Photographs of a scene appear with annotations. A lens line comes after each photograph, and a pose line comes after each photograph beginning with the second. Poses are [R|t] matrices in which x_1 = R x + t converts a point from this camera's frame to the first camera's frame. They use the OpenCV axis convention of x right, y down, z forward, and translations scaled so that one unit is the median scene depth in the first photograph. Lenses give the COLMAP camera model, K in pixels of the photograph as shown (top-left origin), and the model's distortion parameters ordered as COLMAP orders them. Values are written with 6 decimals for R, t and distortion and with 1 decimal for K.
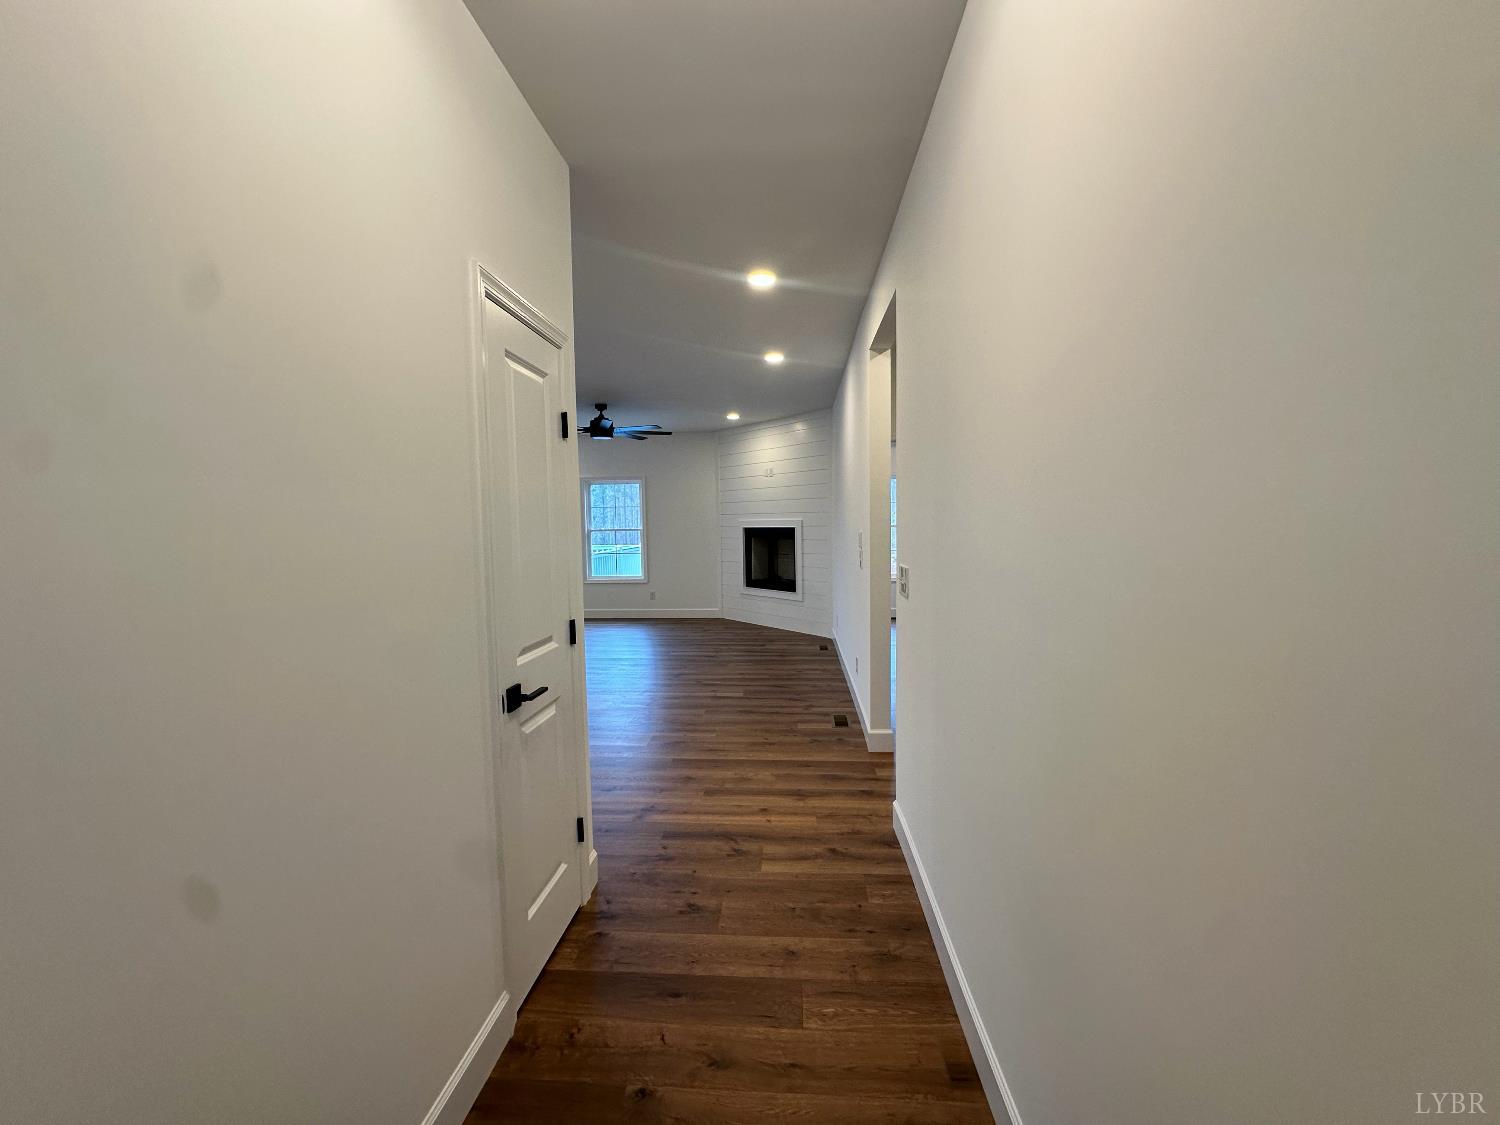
lens RADIAL K [[597.3, 0, 748.5], [0, 597.3, 559.7], [0, 0, 1]] dist [-0.002588, 0.000033]
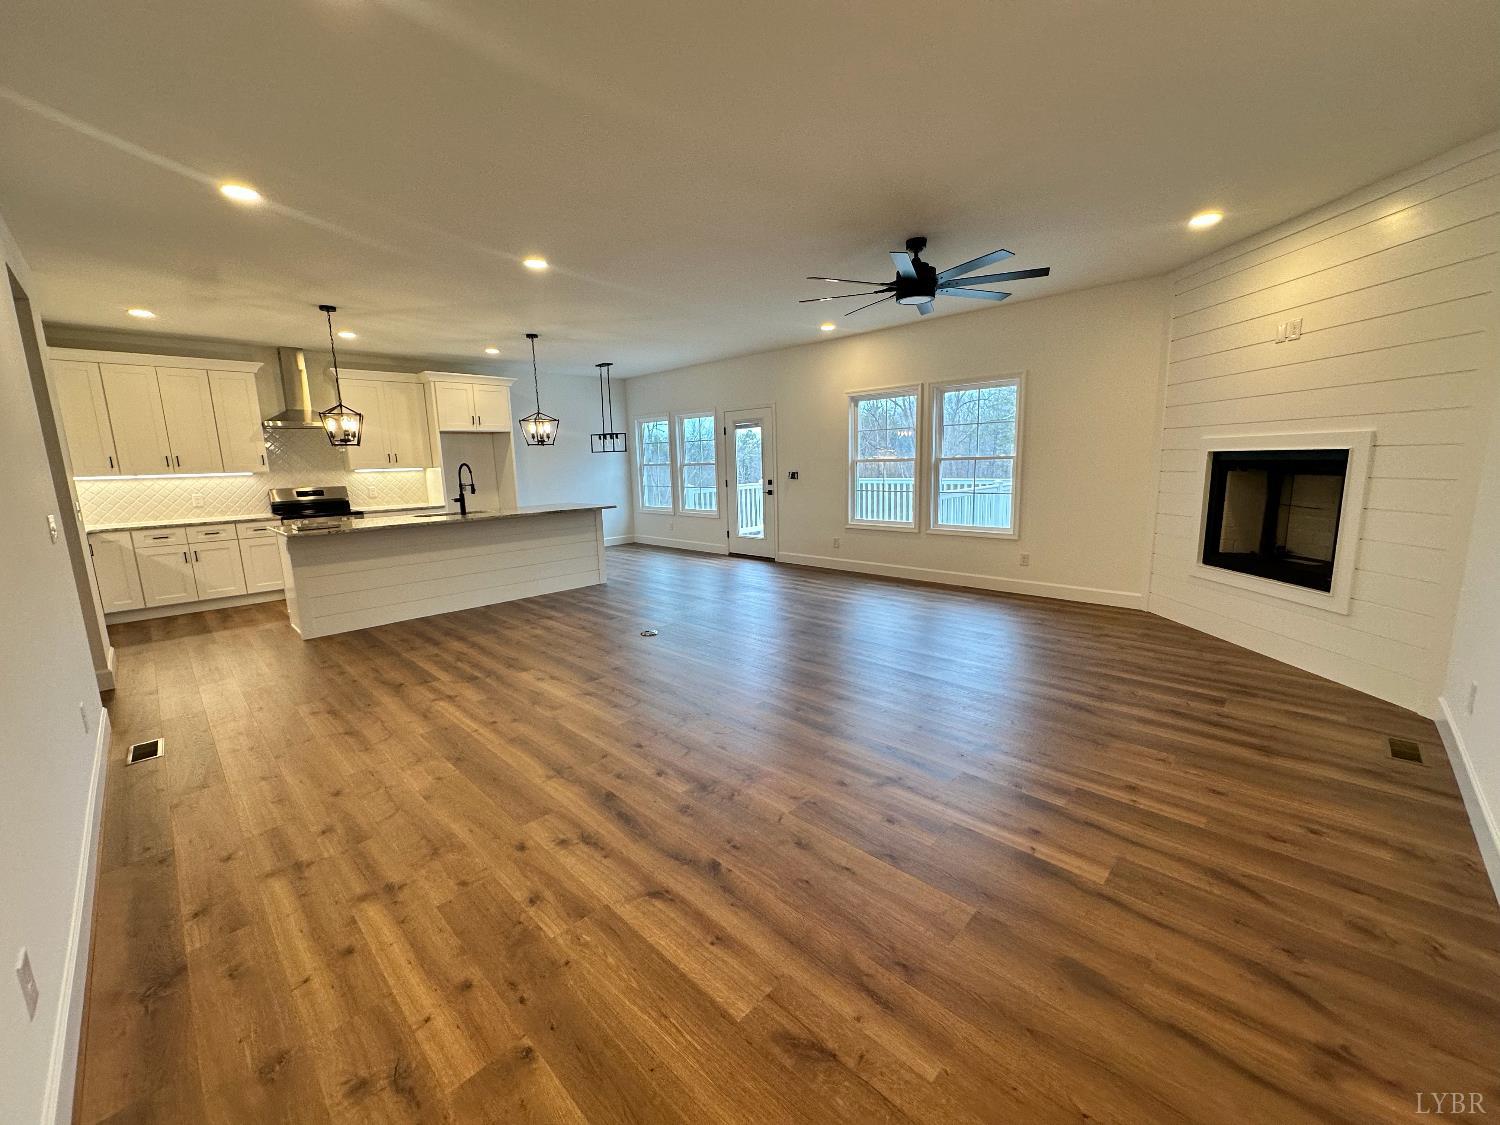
lens RADIAL K [[597.3, 0, 748.5], [0, 597.3, 559.7], [0, 0, 1]] dist [-0.002588, 0.000033]
pose [[0.767403, 0.100517, -0.633237, 0.023408], [-0.024617, 0.991526, 0.127558, -0.017967], [0.640692, -0.082300, 0.763374, 0.365400]]
